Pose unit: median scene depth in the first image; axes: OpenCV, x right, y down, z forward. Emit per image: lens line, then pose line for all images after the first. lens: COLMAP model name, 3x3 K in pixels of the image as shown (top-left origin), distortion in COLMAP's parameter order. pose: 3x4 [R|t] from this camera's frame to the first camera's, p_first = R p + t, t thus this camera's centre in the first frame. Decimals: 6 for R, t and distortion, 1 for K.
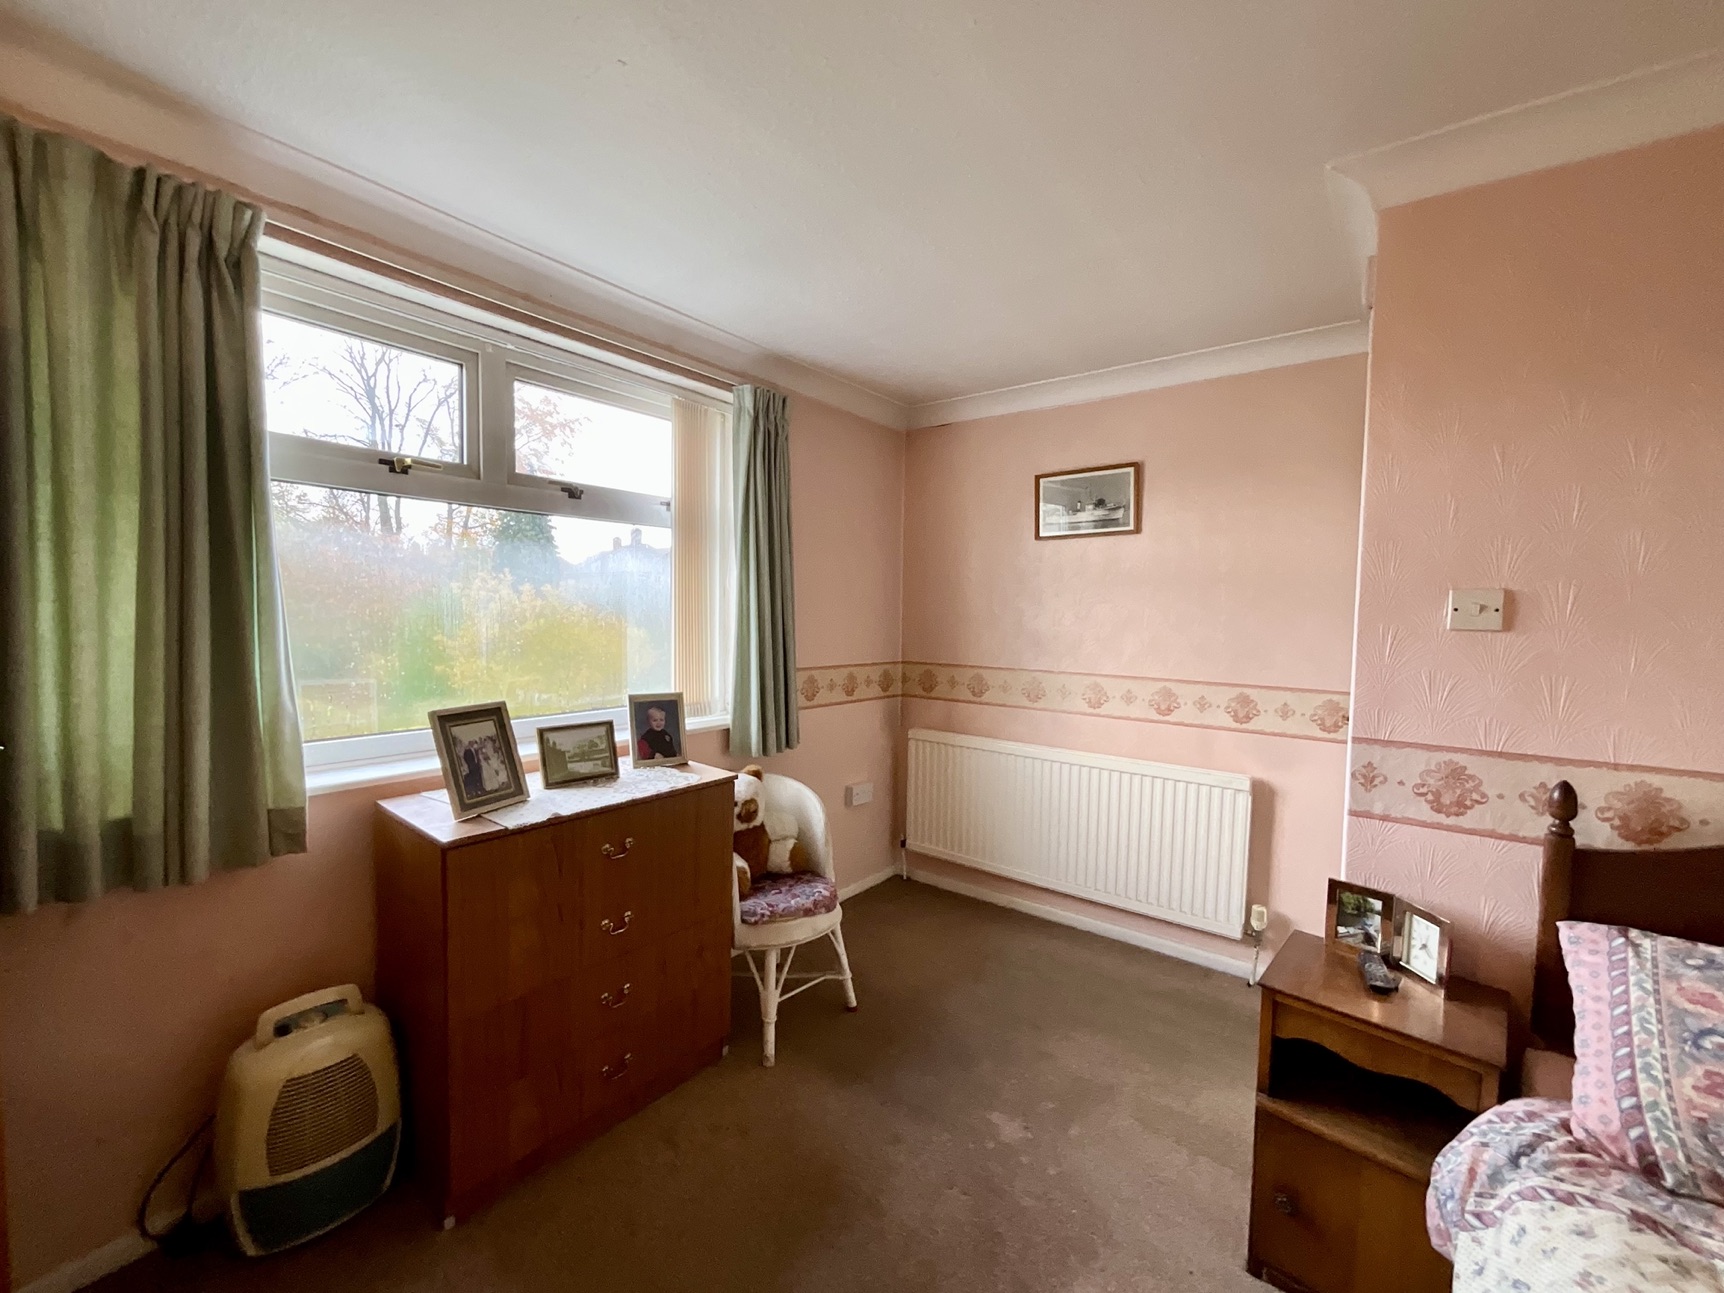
lens RADIAL K [[703.3, 0, 862.0], [0, 703.3, 646.5], [0, 0, 1]] dist [-0.001642, 0.000091]
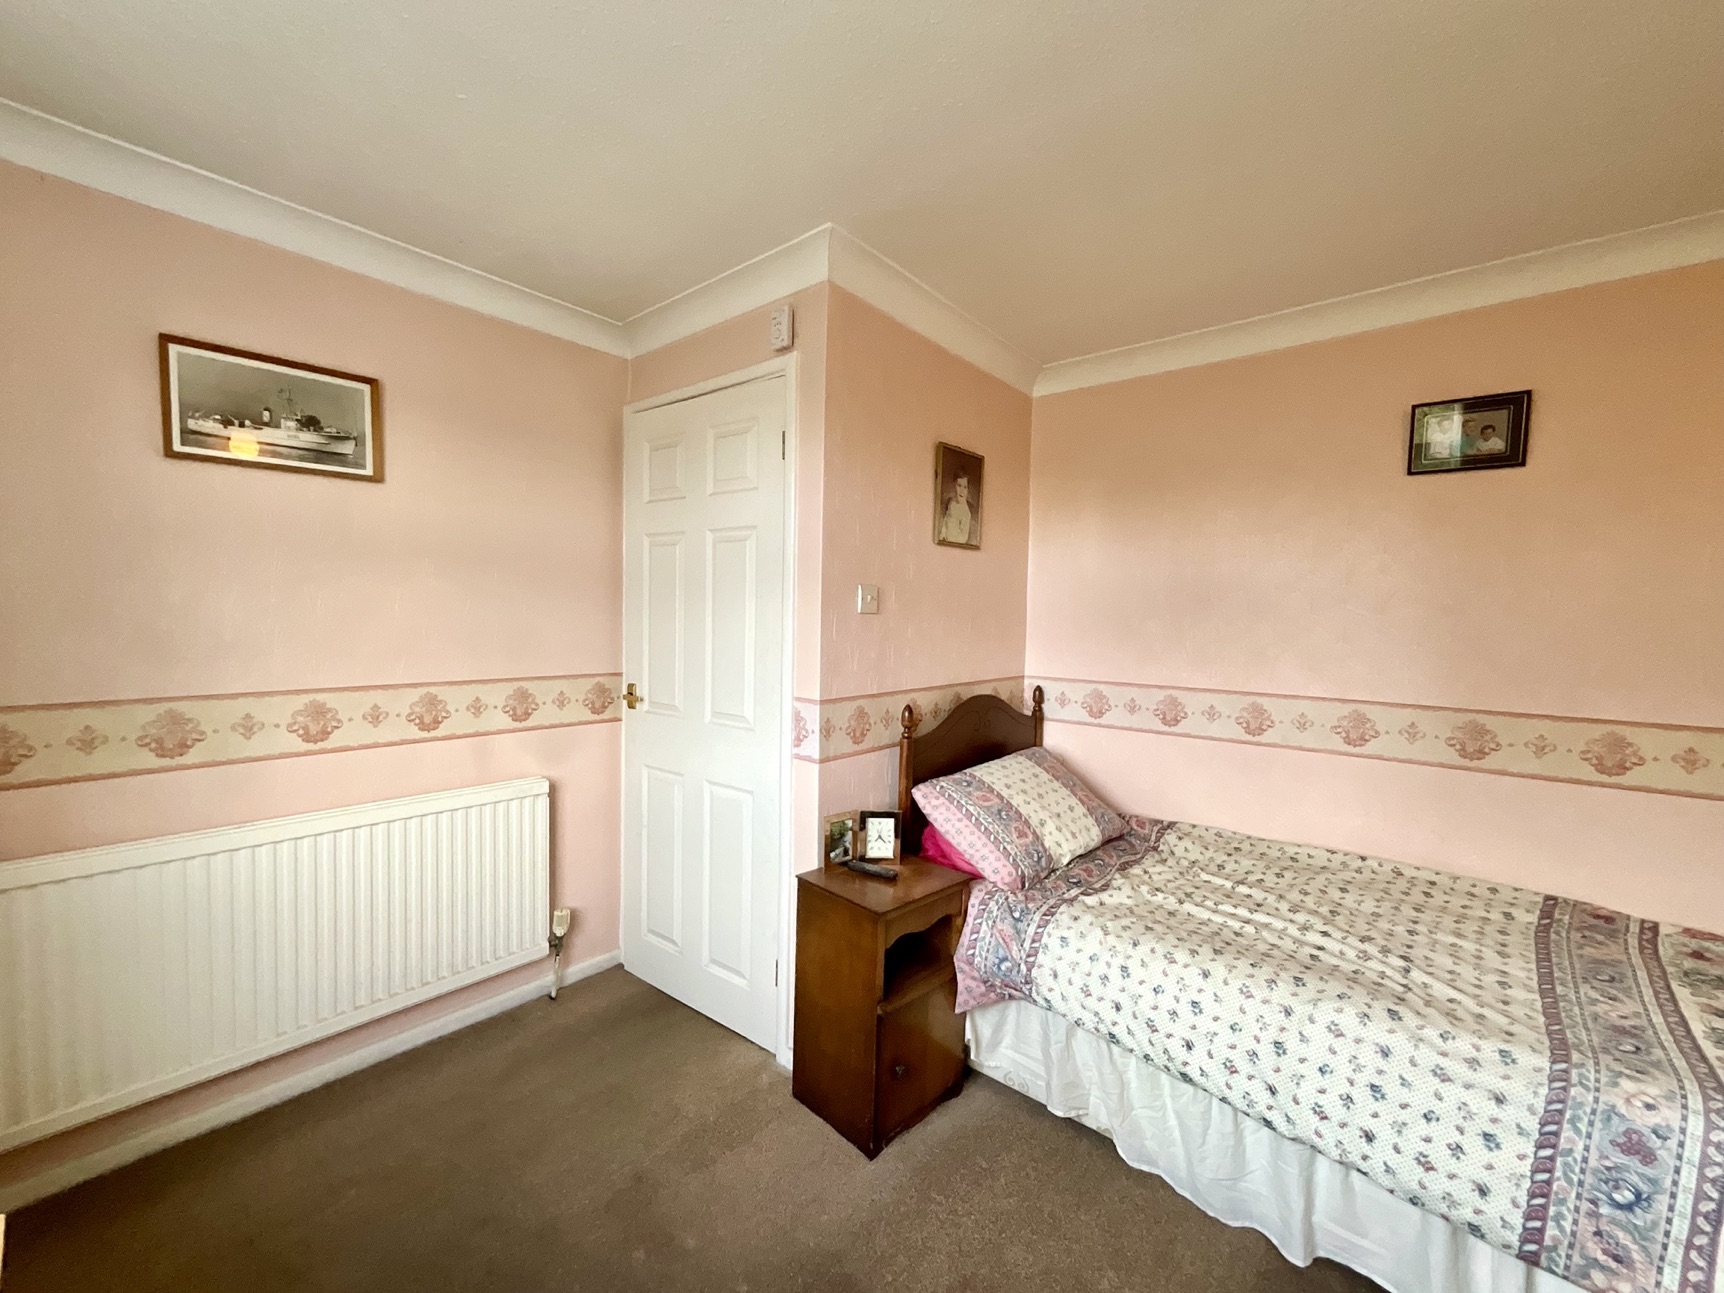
lens RADIAL K [[694.2, 0, 862.0], [0, 694.2, 646.5], [0, 0, 1]] dist [-0.015373, -0.000054]
pose [[0.032631, -0.057788, 0.997795, -0.308048], [0.035555, 0.997762, 0.056623, -0.019366], [-0.998835, 0.033629, 0.034613, 0.527561]]
